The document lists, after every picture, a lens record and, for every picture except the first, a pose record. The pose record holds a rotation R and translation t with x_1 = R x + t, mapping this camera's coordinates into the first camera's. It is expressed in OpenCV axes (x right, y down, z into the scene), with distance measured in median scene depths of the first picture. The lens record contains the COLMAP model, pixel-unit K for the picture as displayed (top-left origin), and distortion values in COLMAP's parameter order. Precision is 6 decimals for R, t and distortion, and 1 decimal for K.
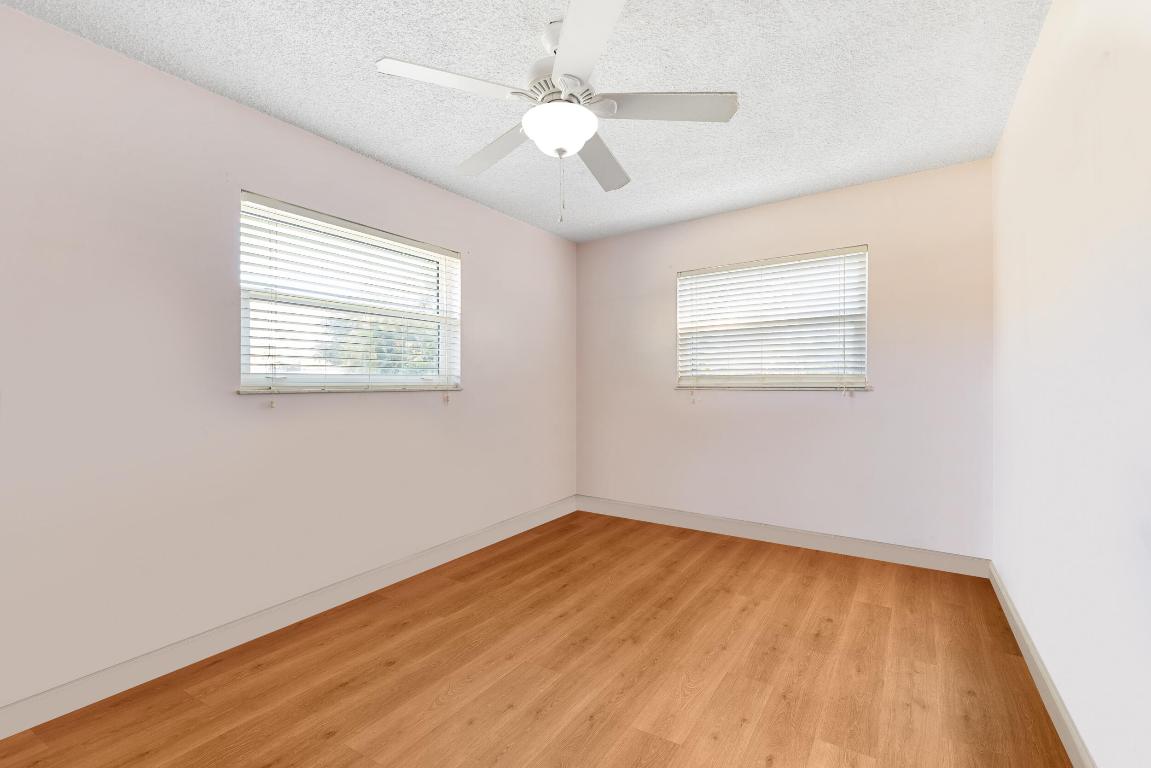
lens RADIAL K [[482.6, 0, 583.3], [0, 482.6, 385.9], [0, 0, 1]] dist [0.000879, -0.000760]
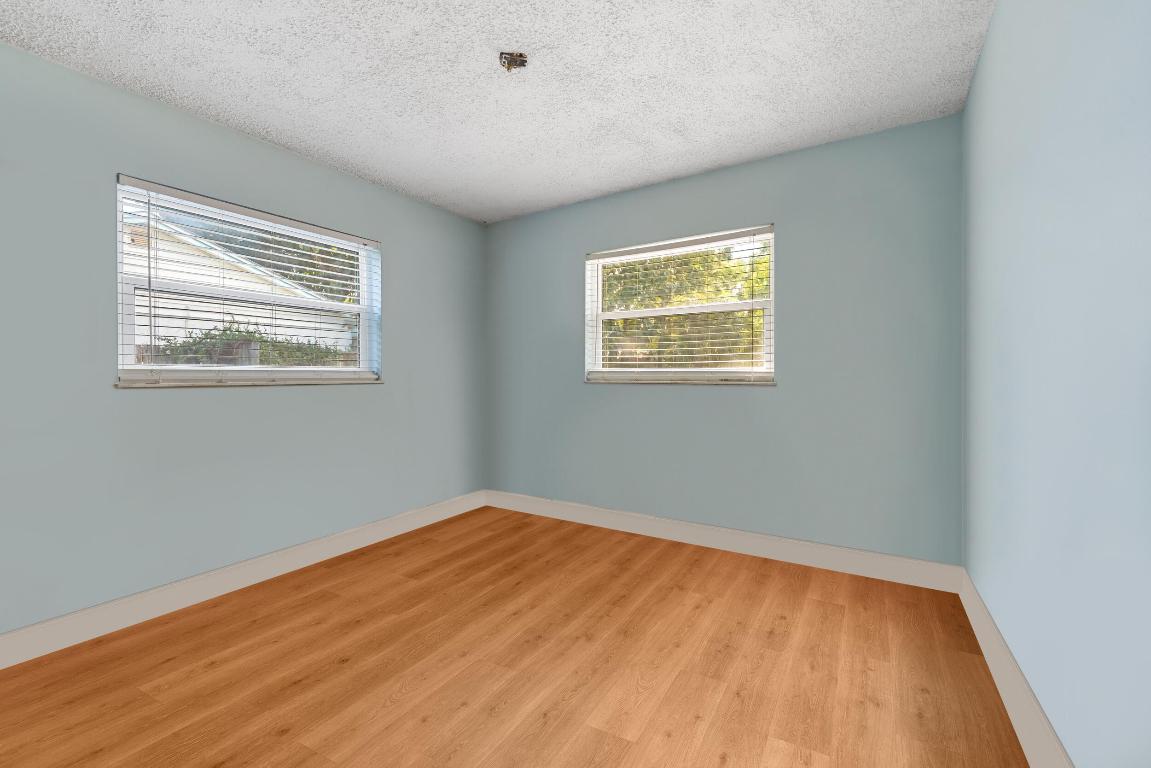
lens RADIAL K [[431.4, 0, 567.2], [0, 431.4, 378.7], [0, 0, 1]] dist [-0.010591, 0.000623]
pose [[0.999971, -0.004372, -0.006251, 0.072400], [0.004324, 0.999962, -0.007604, -0.002953], [0.006284, 0.007577, 0.999952, 0.108573]]
